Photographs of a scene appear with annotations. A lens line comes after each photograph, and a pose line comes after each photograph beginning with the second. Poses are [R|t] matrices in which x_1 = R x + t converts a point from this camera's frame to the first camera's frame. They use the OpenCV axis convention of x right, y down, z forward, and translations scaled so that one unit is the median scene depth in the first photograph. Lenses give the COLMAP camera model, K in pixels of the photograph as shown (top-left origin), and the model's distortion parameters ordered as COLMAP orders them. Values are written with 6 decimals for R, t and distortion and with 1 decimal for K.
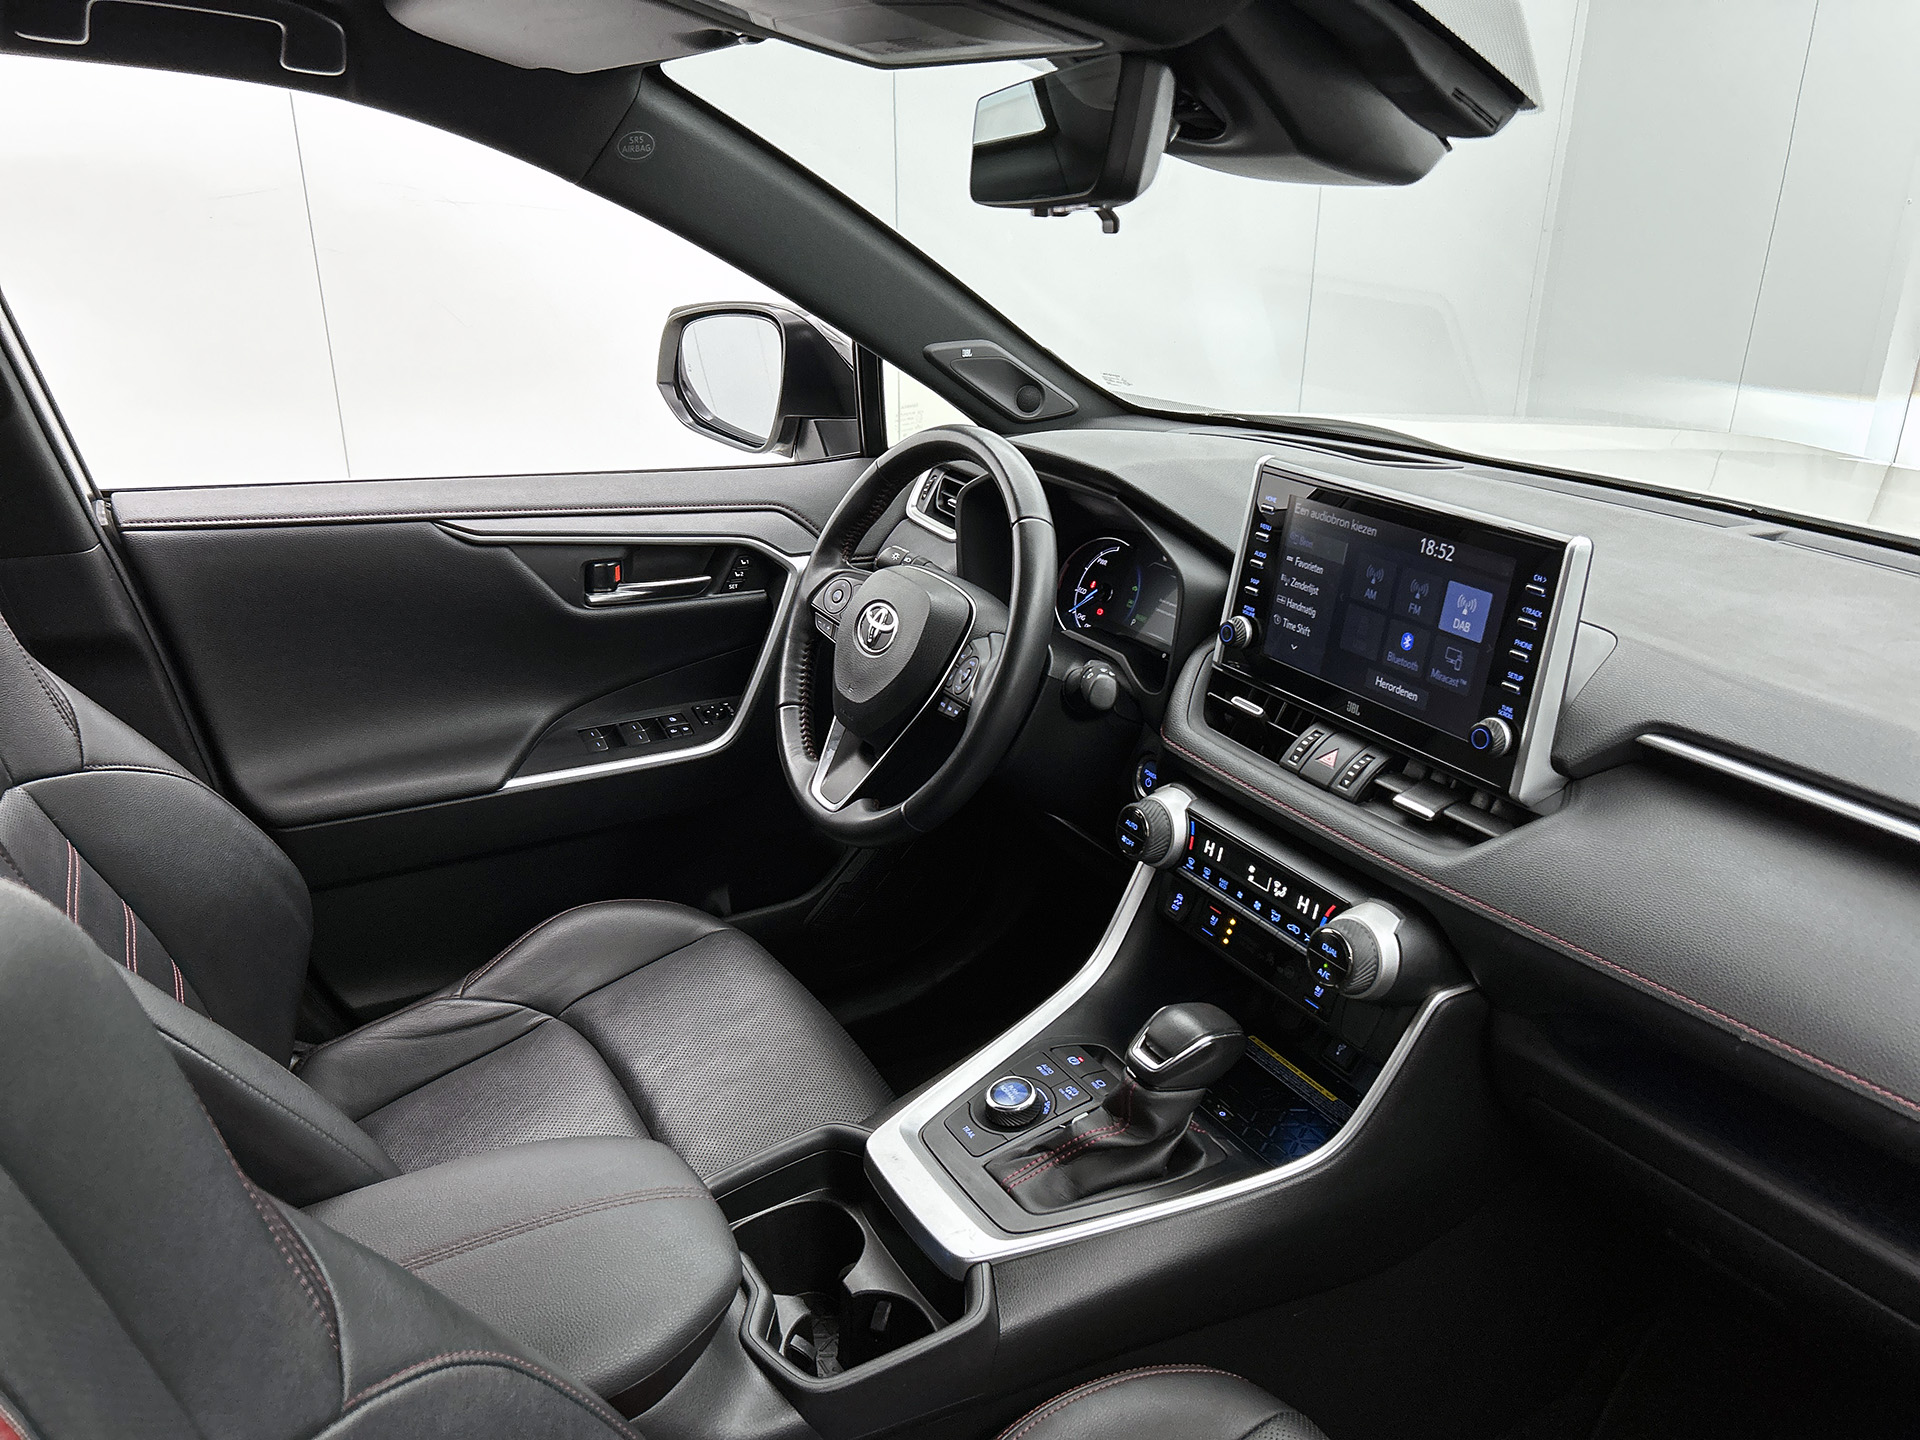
lens RADIAL K [[1458.5, 0, 947.0], [0, 1458.5, 725.1], [0, 0, 1]] dist [0.062531, -0.089616]
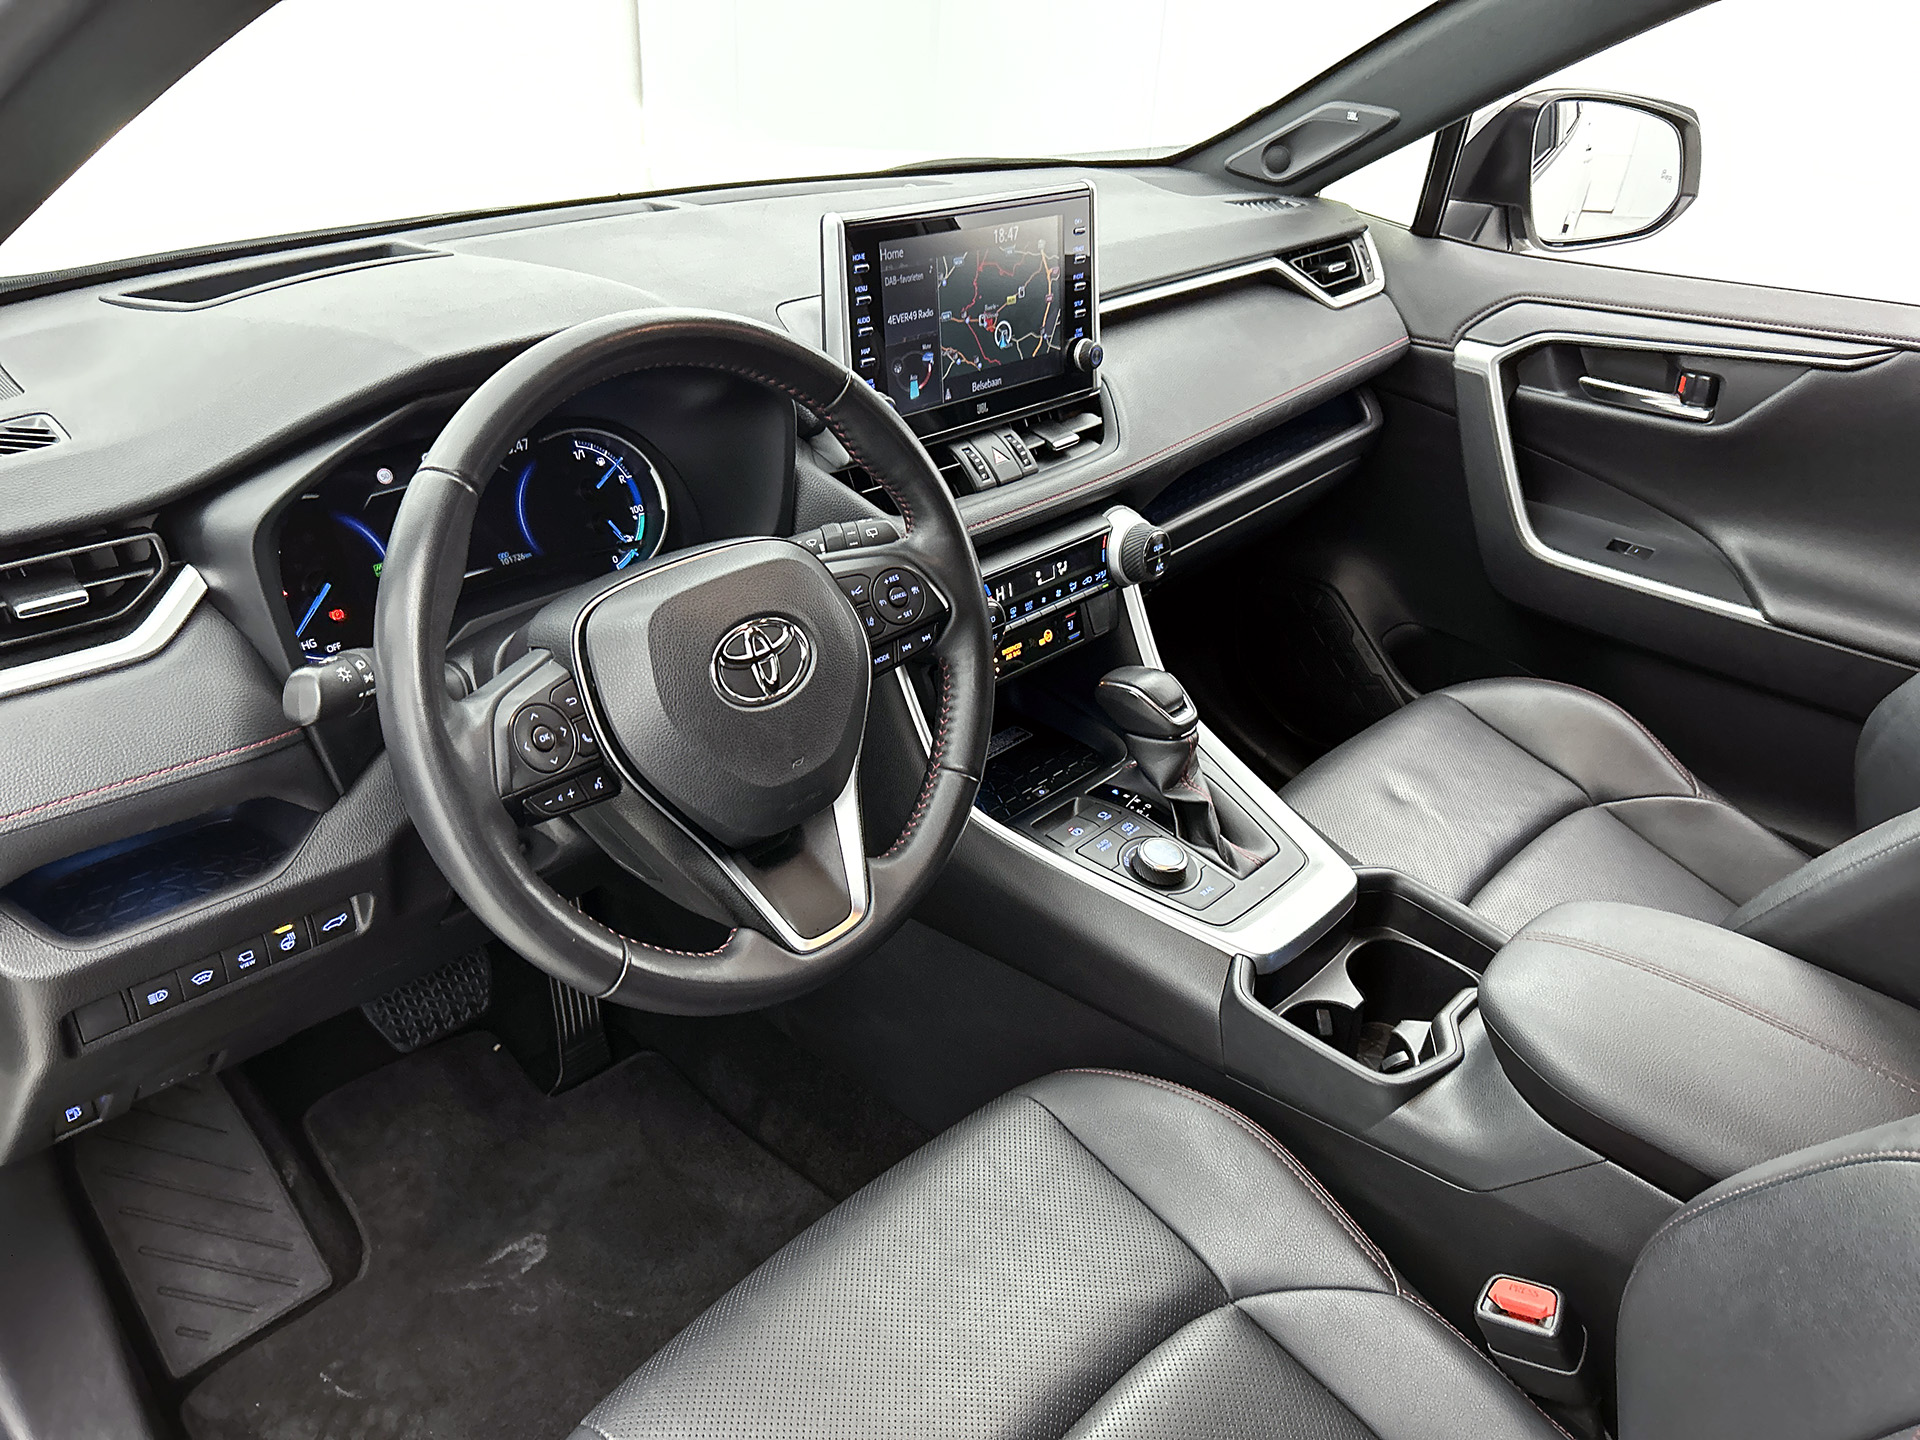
lens RADIAL K [[1458.5, 0, 966.8], [0, 1458.5, 721.8], [0, 0, 1]] dist [0.062531, -0.089616]
pose [[-0.300779, -0.488584, 0.819035, -0.723734], [0.300820, 0.766356, 0.567631, -0.452665], [-0.905008, 0.417113, -0.083528, 1.193554]]
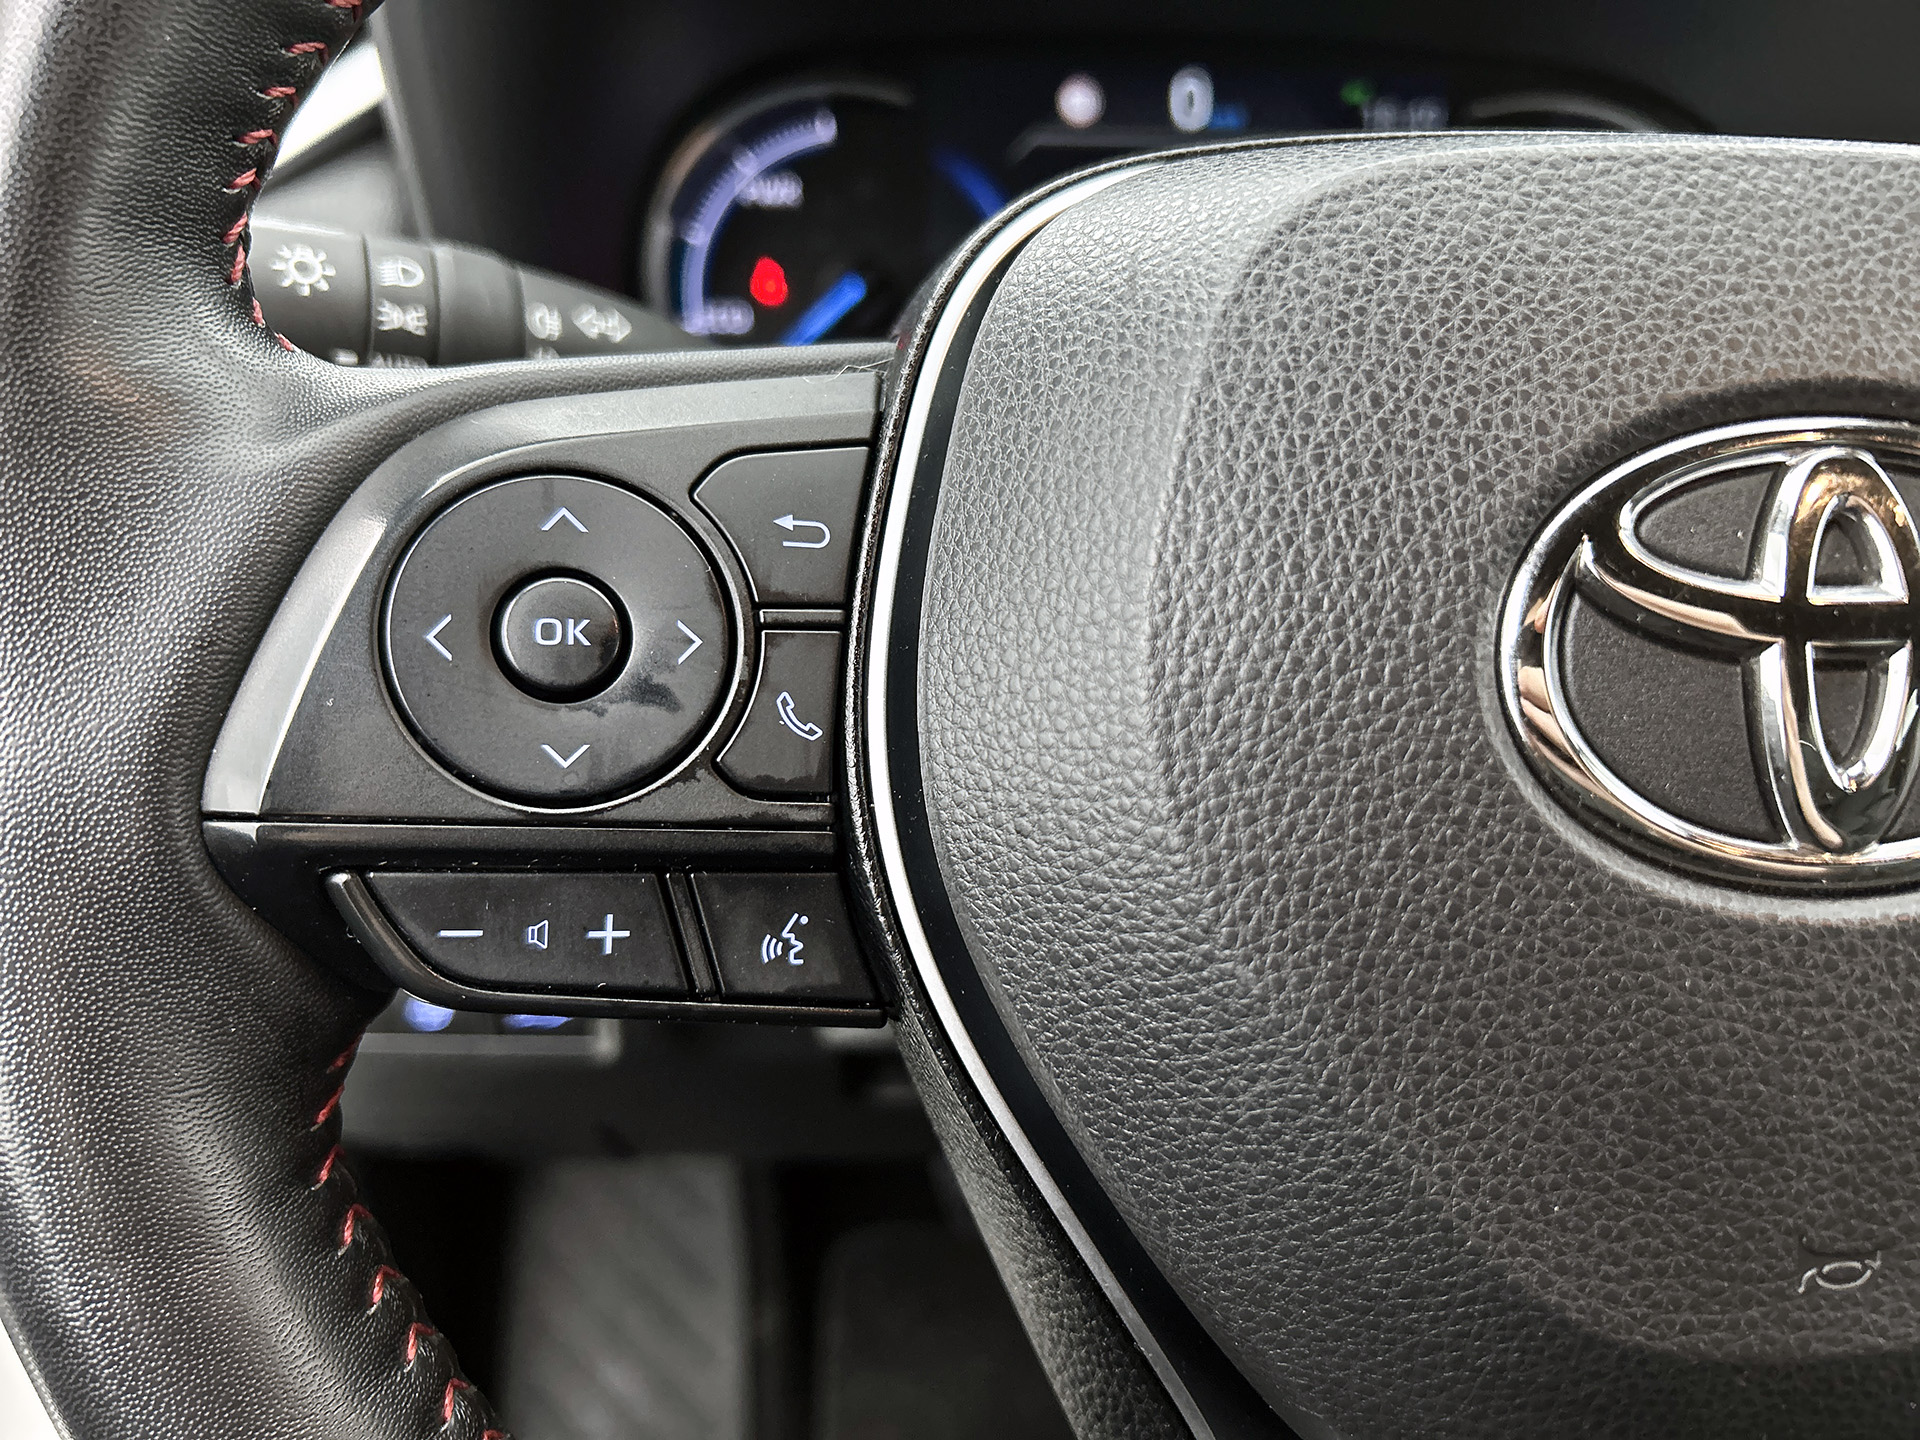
lens RADIAL K [[1458.5, 0, 961.5], [0, 1458.5, 699.5], [0, 0, 1]] dist [0.062531, -0.089616]
pose [[0.444221, -0.409848, 0.796676, -0.201547], [0.303316, 0.905516, 0.296715, -0.139859], [-0.843011, 0.109837, 0.526563, 1.210271]]
